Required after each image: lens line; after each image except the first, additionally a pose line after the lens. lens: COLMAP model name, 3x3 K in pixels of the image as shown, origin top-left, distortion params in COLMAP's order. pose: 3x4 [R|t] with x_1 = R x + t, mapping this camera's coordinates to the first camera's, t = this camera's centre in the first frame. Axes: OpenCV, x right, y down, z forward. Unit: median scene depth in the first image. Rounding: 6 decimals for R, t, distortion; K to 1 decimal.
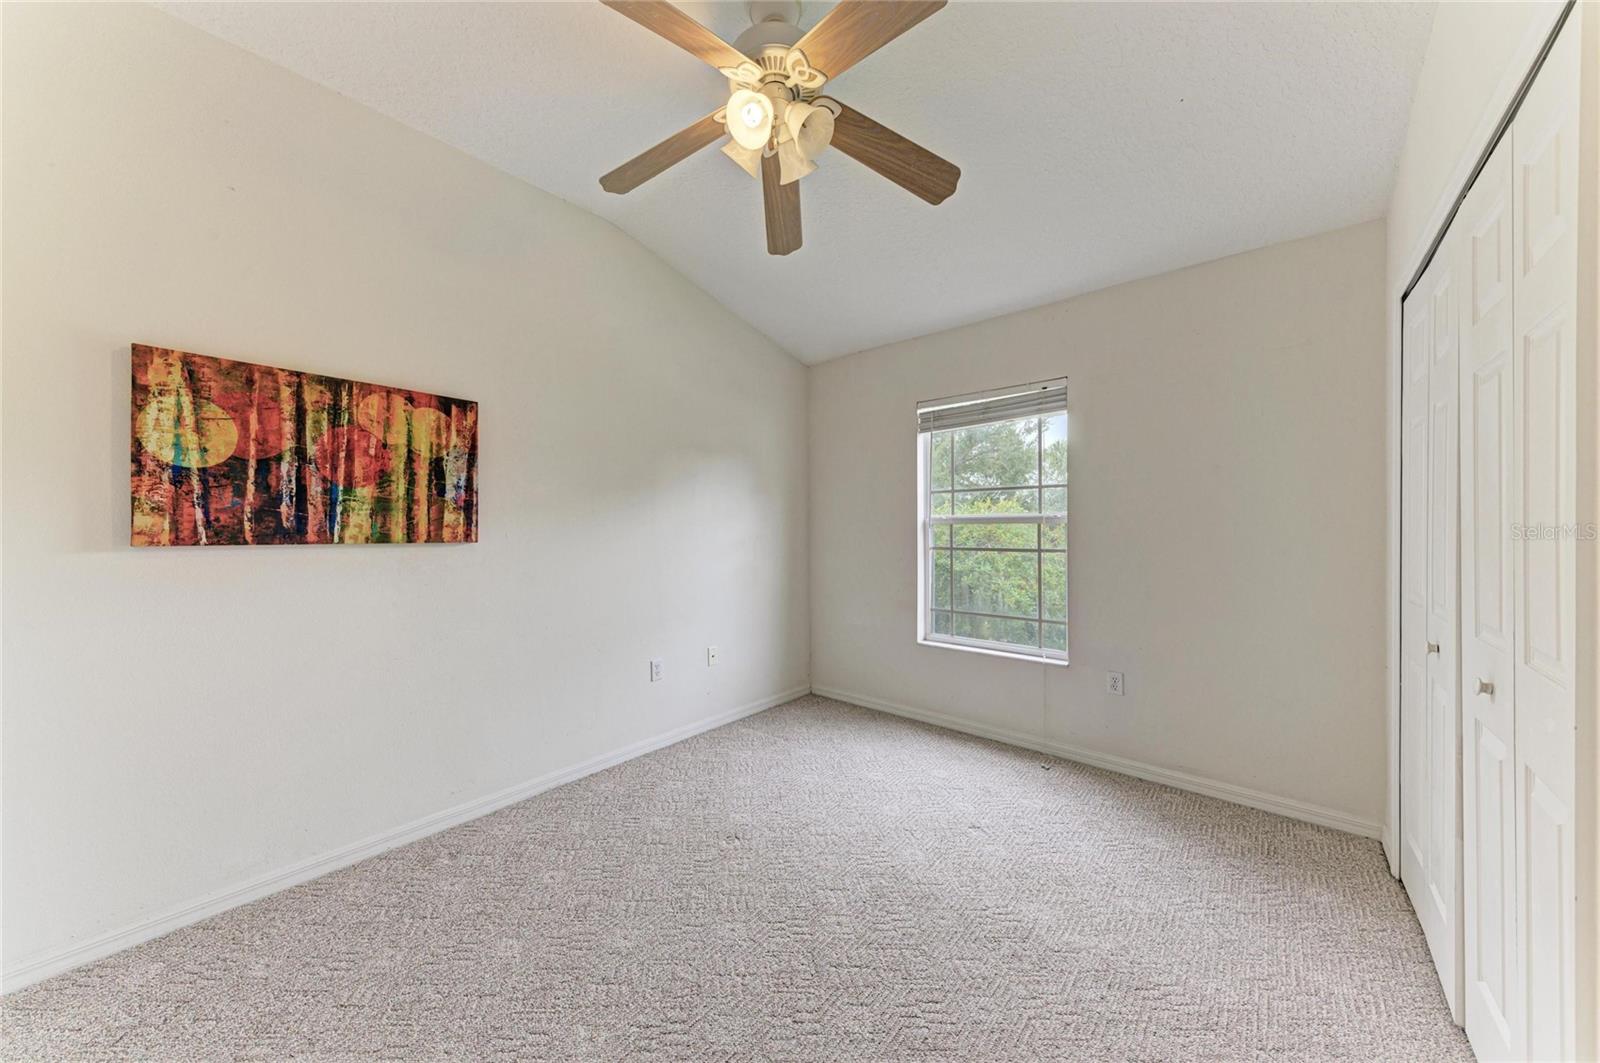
lens RADIAL K [[543.1, 0, 801.5], [0, 543.1, 532.3], [0, 0, 1]] dist [0.019689, -0.005094]
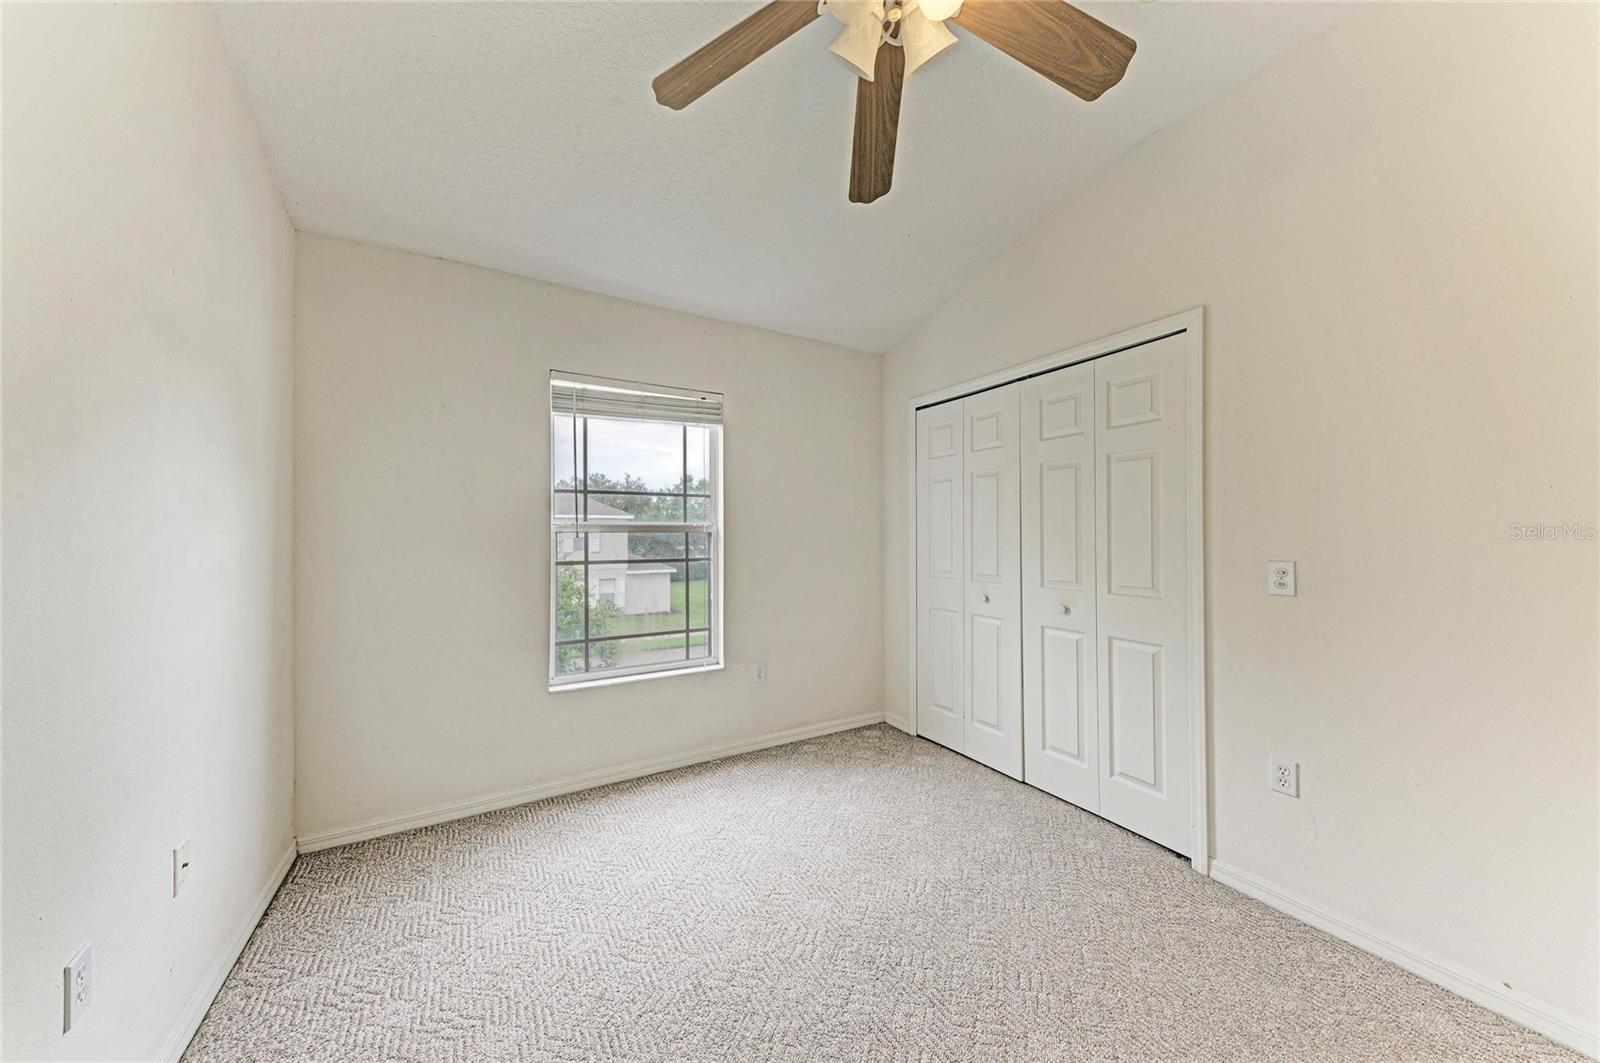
lens RADIAL K [[543.1, 0, 801.5], [0, 543.1, 532.3], [0, 0, 1]] dist [0.019689, -0.005094]
pose [[0.326250, 0.005497, 0.945268, -0.442642], [0.011701, 0.999883, -0.009853, -0.004400], [-0.945211, 0.014275, 0.326147, 0.499213]]
